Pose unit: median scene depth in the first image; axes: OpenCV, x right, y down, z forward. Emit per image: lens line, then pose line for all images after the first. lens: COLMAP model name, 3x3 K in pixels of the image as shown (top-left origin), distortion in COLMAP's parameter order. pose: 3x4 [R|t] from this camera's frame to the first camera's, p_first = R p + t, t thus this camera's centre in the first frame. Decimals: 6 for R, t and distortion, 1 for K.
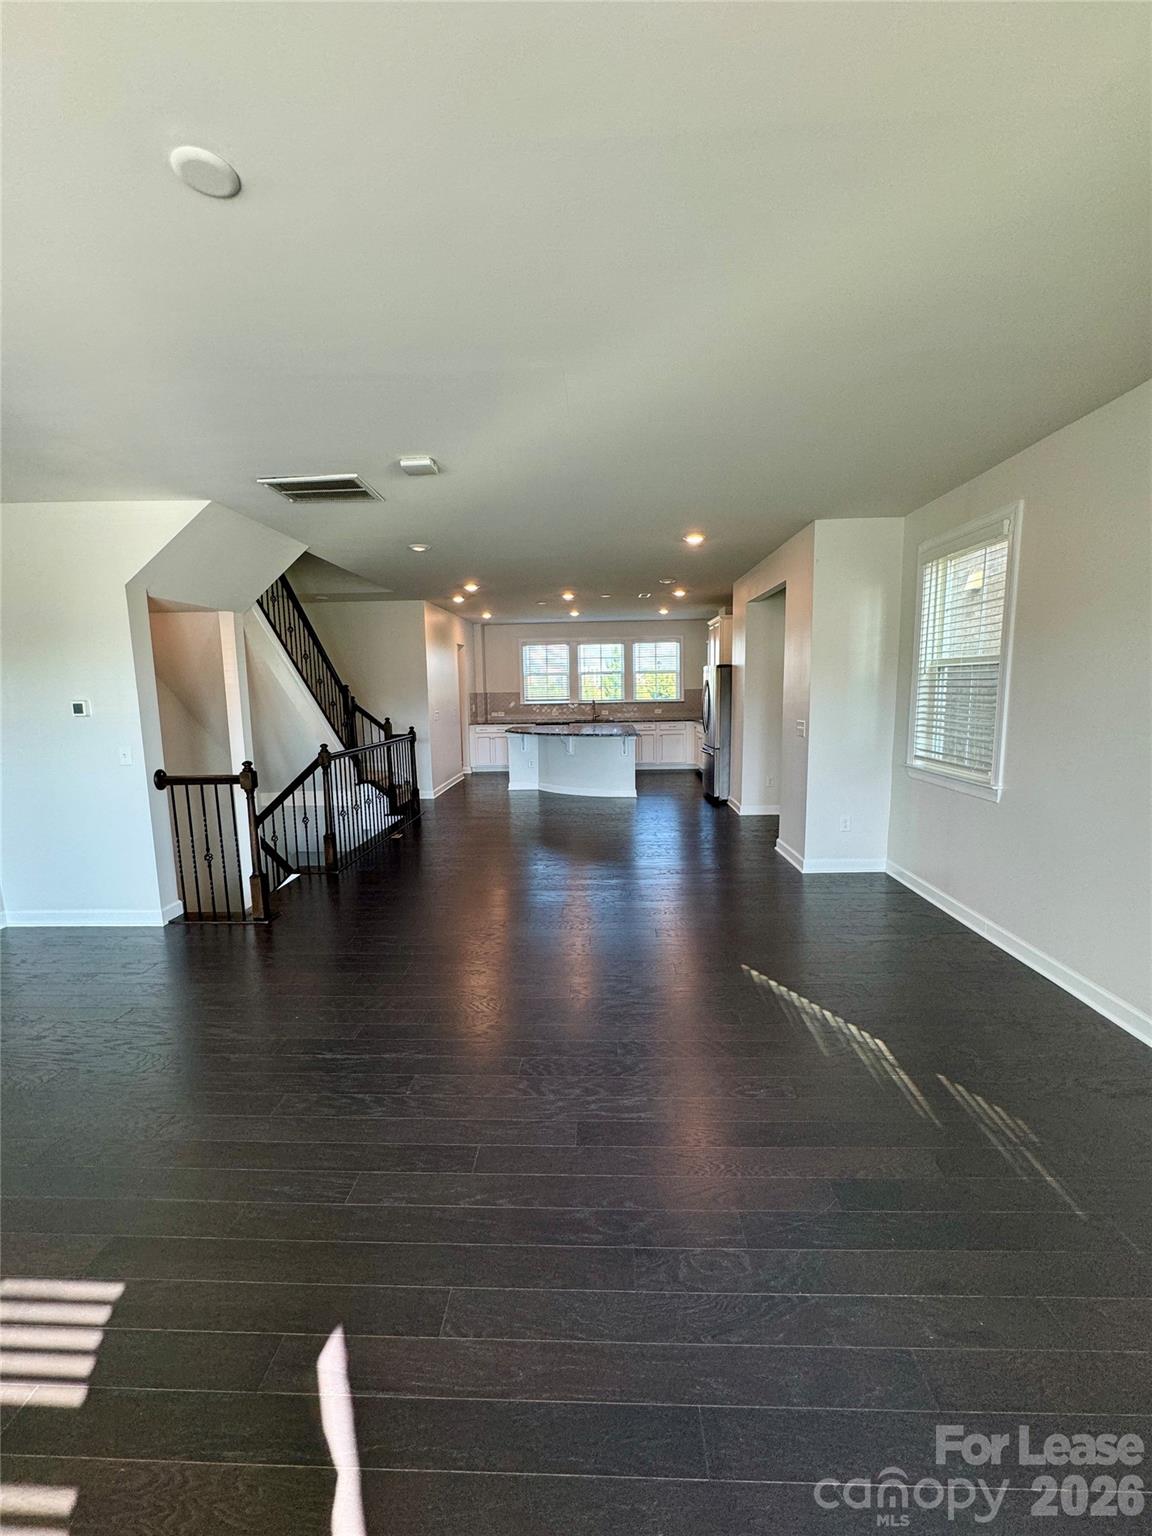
lens RADIAL K [[618.9, 0, 576.2], [0, 618.9, 765.2], [0, 0, 1]] dist [-0.003574, 0.001214]
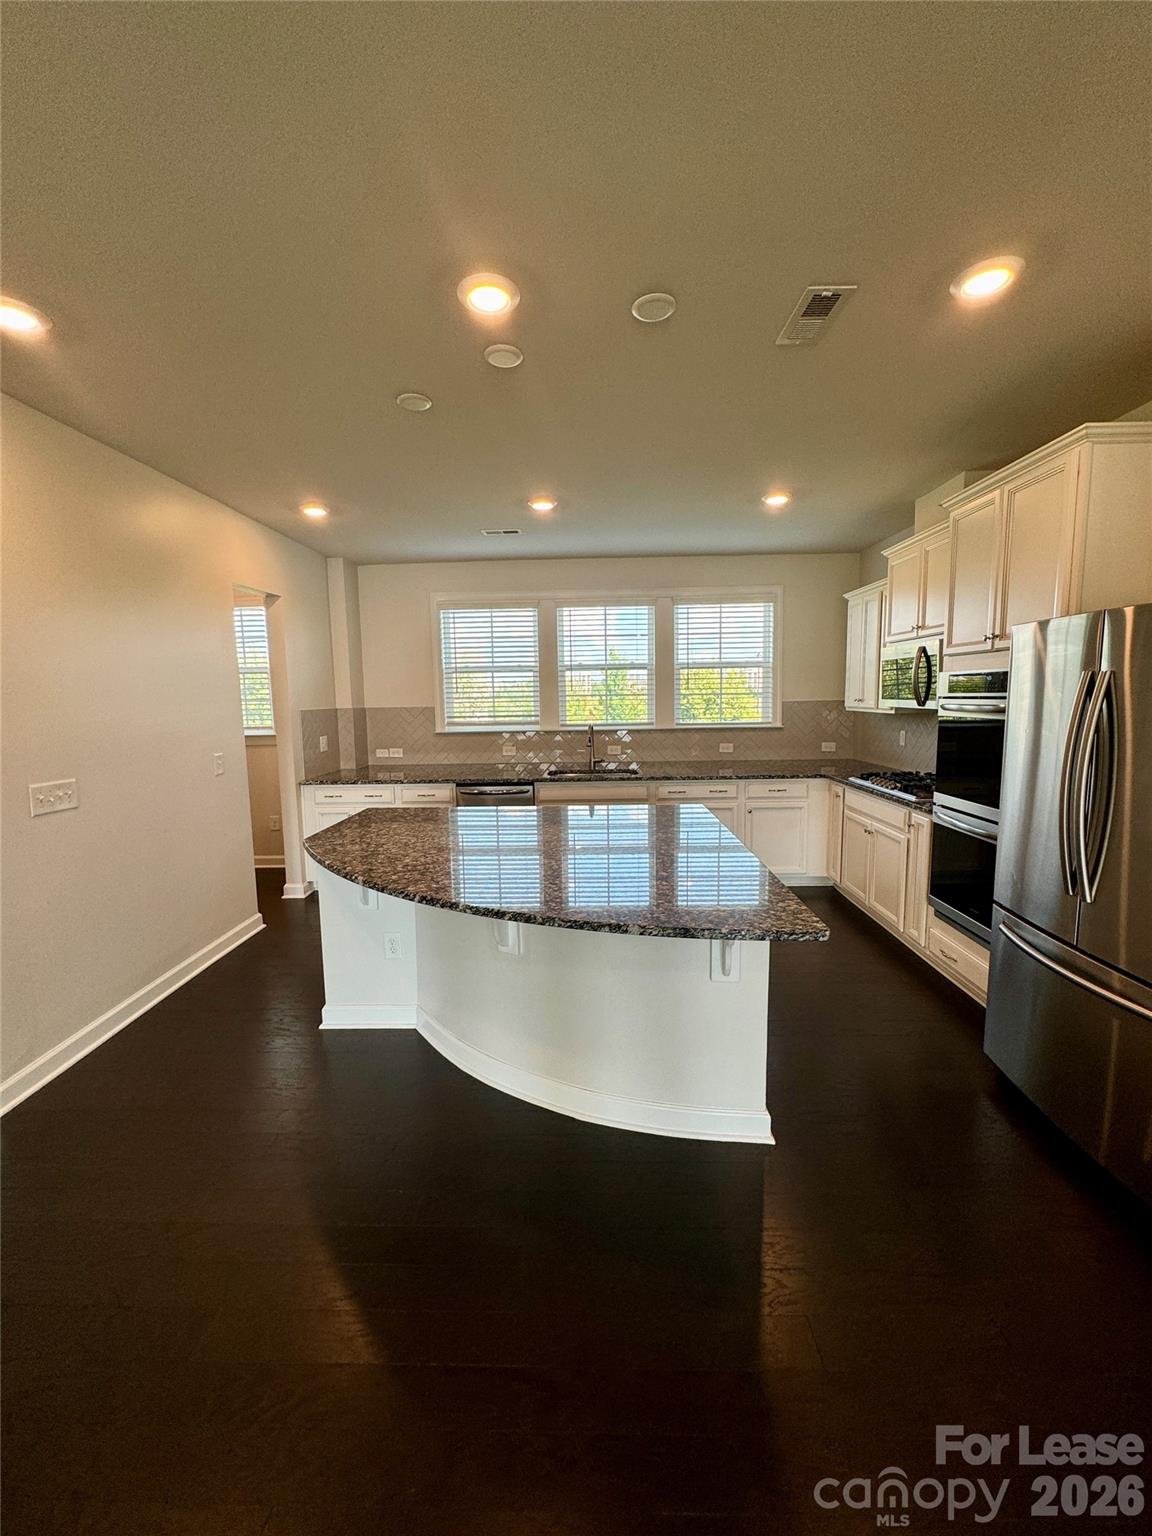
lens RADIAL K [[618.9, 0, 572.4], [0, 618.9, 767.0], [0, 0, 1]] dist [-0.003574, 0.001214]
pose [[0.999986, 0.000525, 0.005217, 0.012050], [-0.000491, 0.999978, -0.006588, -0.069725], [-0.005220, 0.006586, 0.999965, 0.531735]]
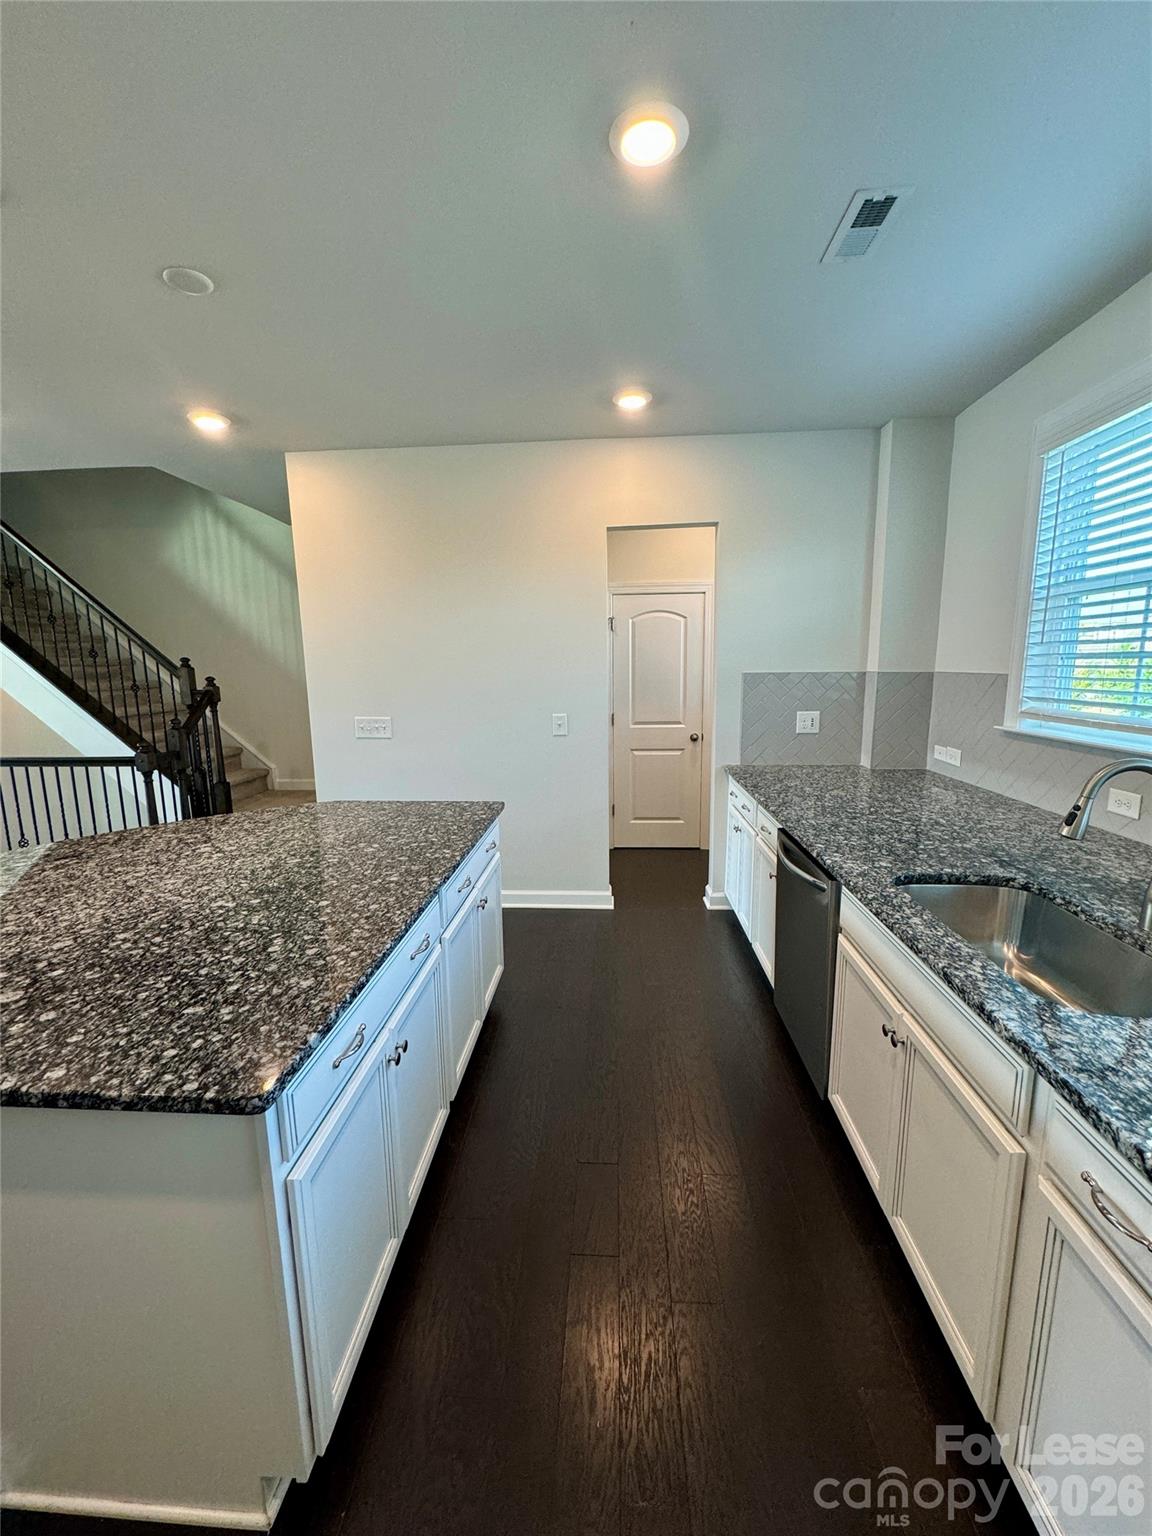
lens RADIAL K [[618.9, 0, 570.9], [0, 618.9, 767.5], [0, 0, 1]] dist [-0.003574, 0.001214]
pose [[-0.028447, 0.183955, -0.982523, 0.146546], [-0.109105, 0.976477, 0.185981, -0.111399], [0.993623, 0.112488, -0.007707, 0.860477]]
